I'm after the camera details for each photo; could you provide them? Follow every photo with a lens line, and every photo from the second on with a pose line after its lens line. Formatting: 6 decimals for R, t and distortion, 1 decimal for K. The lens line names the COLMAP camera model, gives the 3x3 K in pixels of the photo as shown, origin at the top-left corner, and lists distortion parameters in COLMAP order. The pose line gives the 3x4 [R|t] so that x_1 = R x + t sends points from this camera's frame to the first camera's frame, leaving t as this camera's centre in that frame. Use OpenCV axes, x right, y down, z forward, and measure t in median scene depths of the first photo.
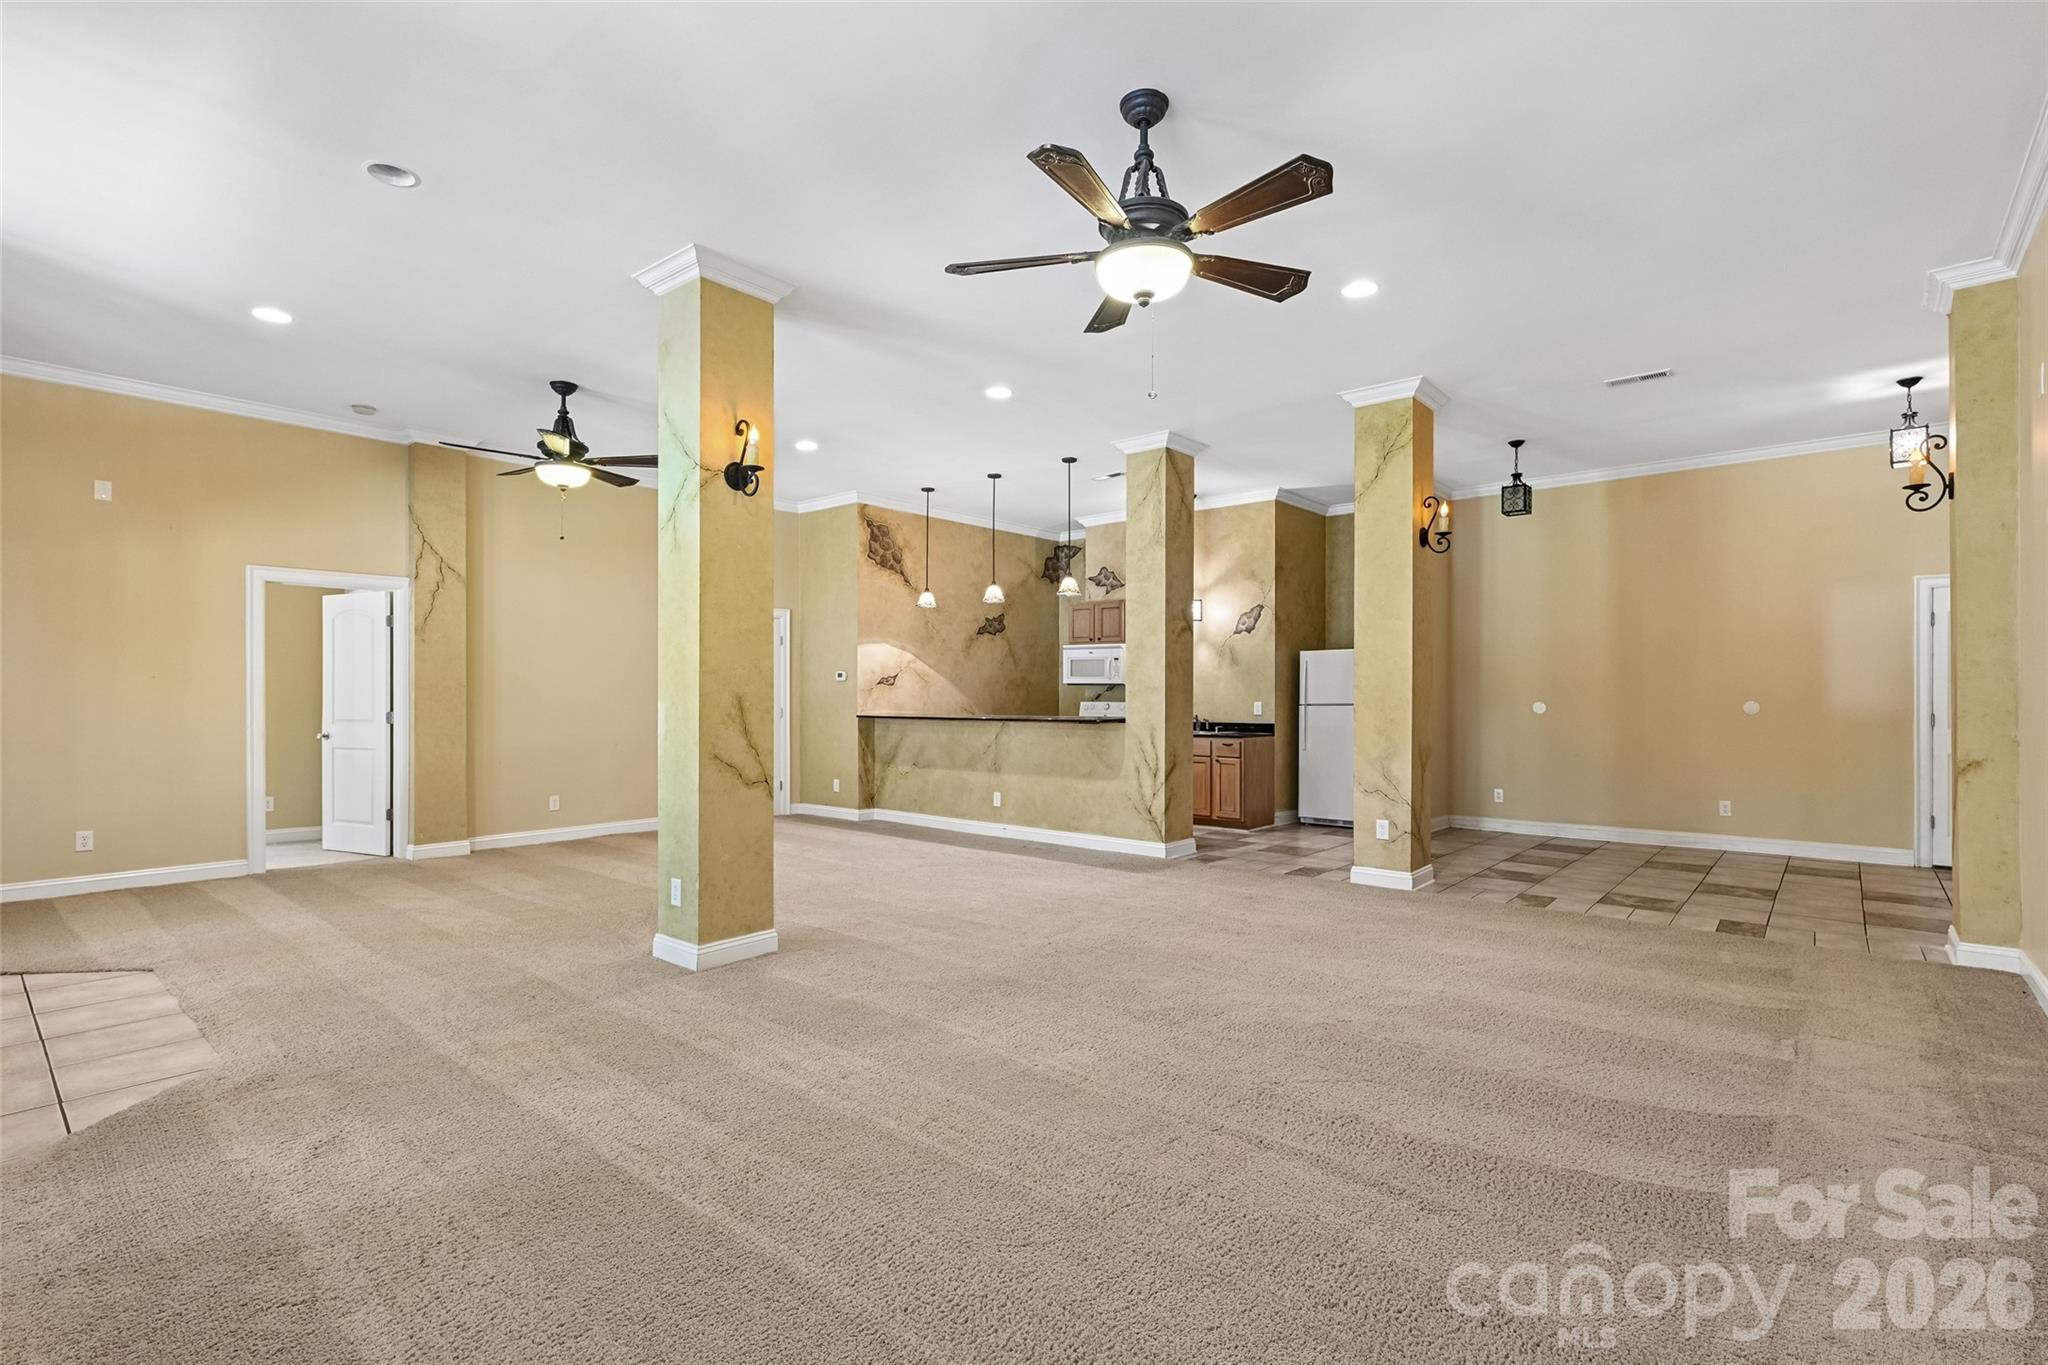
lens RADIAL K [[941.6, 0, 1038.2], [0, 941.6, 687.2], [0, 0, 1]] dist [-0.001502, -0.000102]
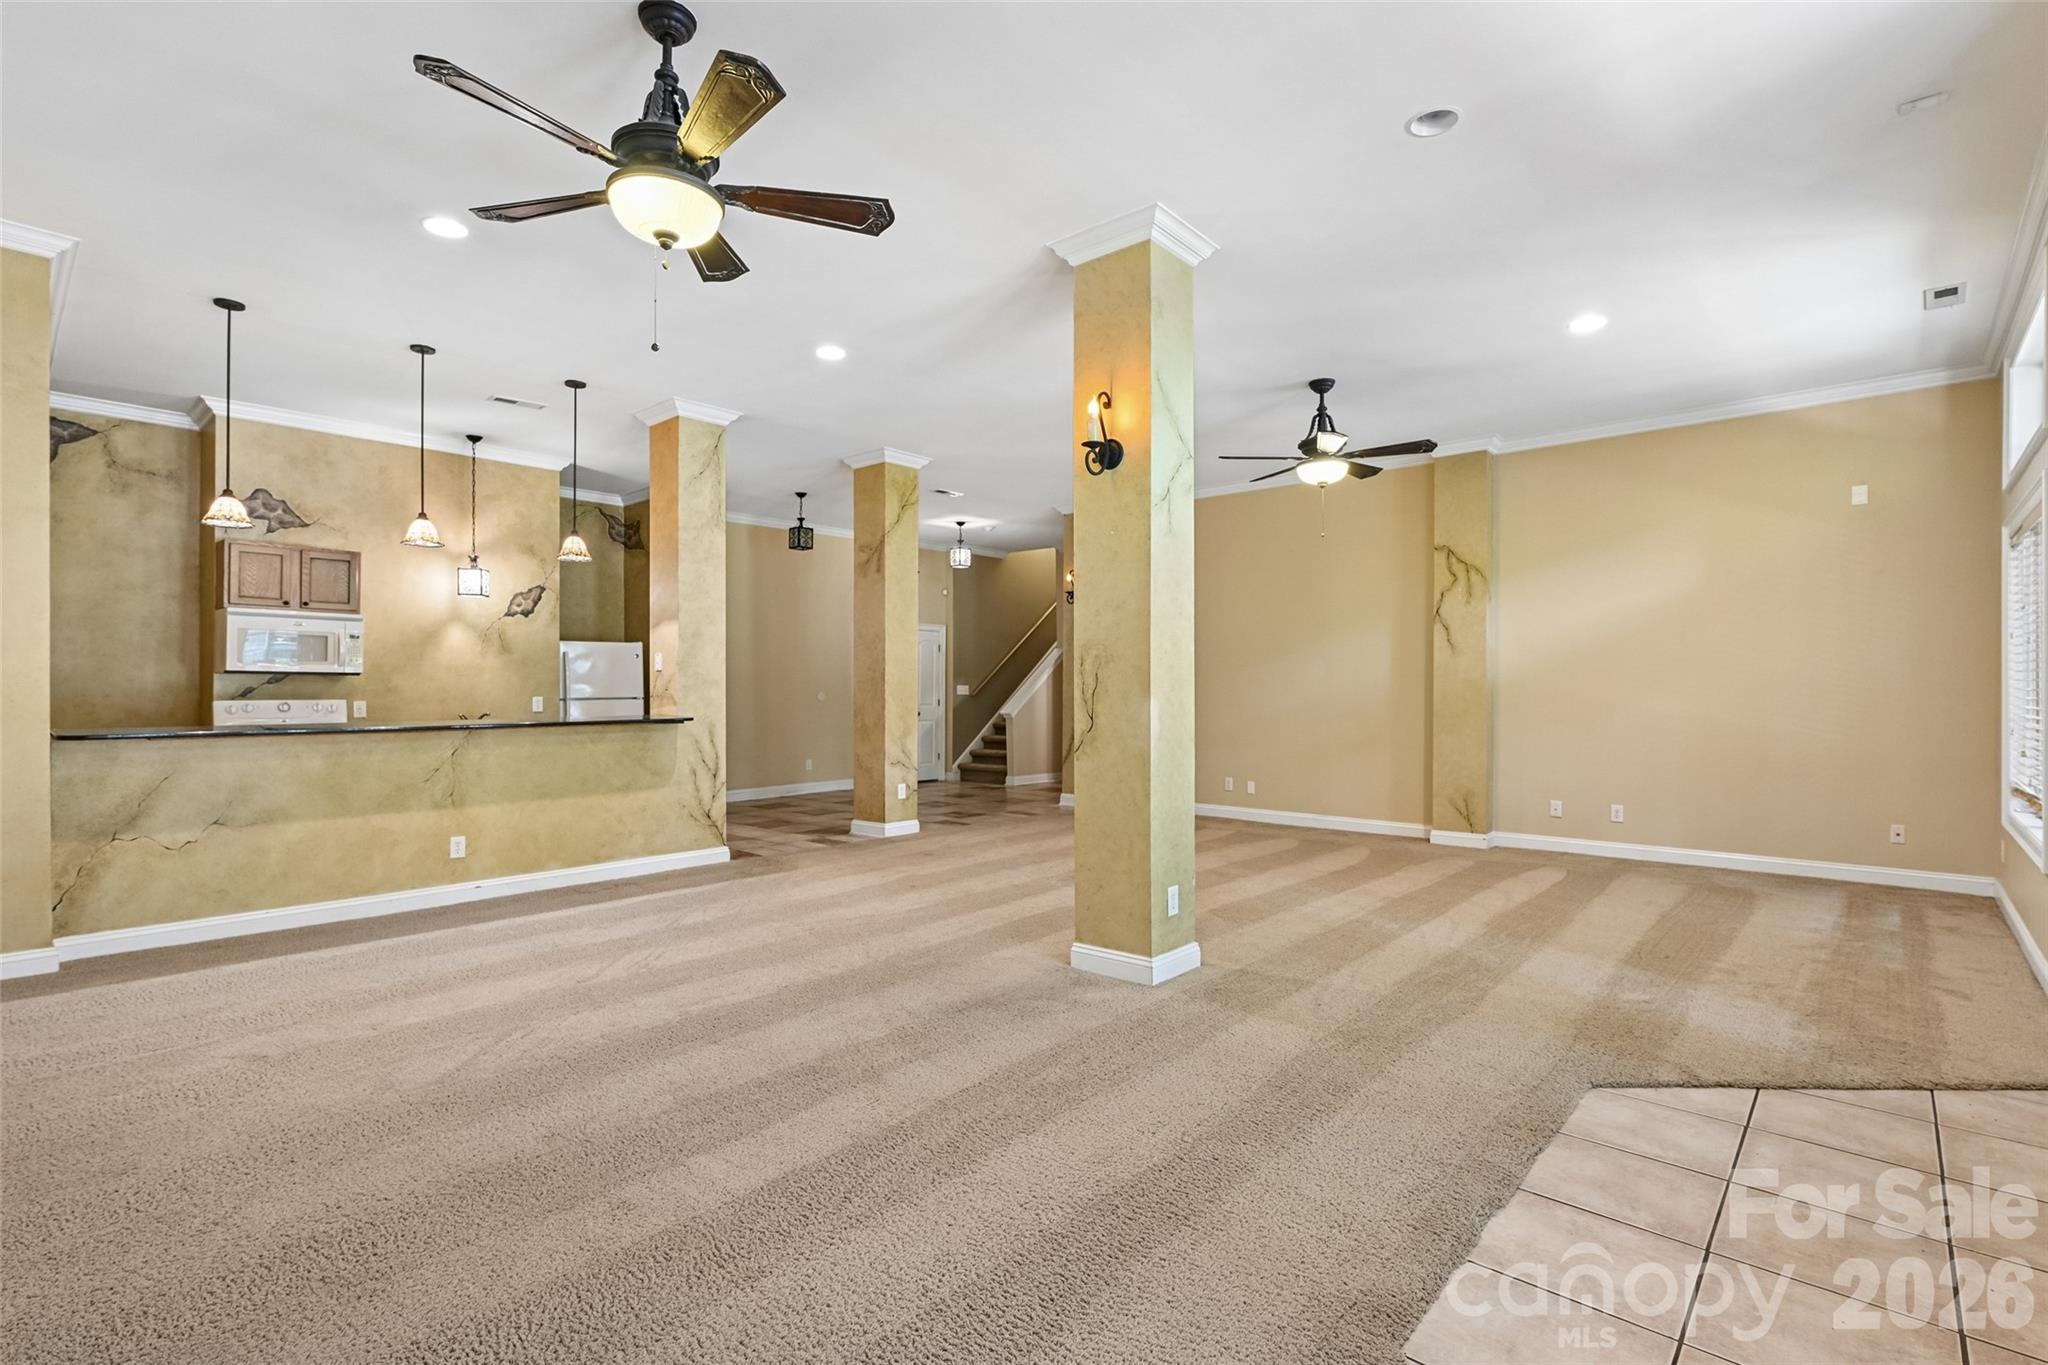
lens RADIAL K [[941.6, 0, 1009.5], [0, 941.6, 693.1], [0, 0, 1]] dist [-0.001502, -0.000102]
pose [[0.037810, -0.006128, 0.999266, -0.691092], [-0.008705, 0.999941, 0.006461, 0.002958], [-0.999247, -0.008943, 0.037754, 0.587536]]
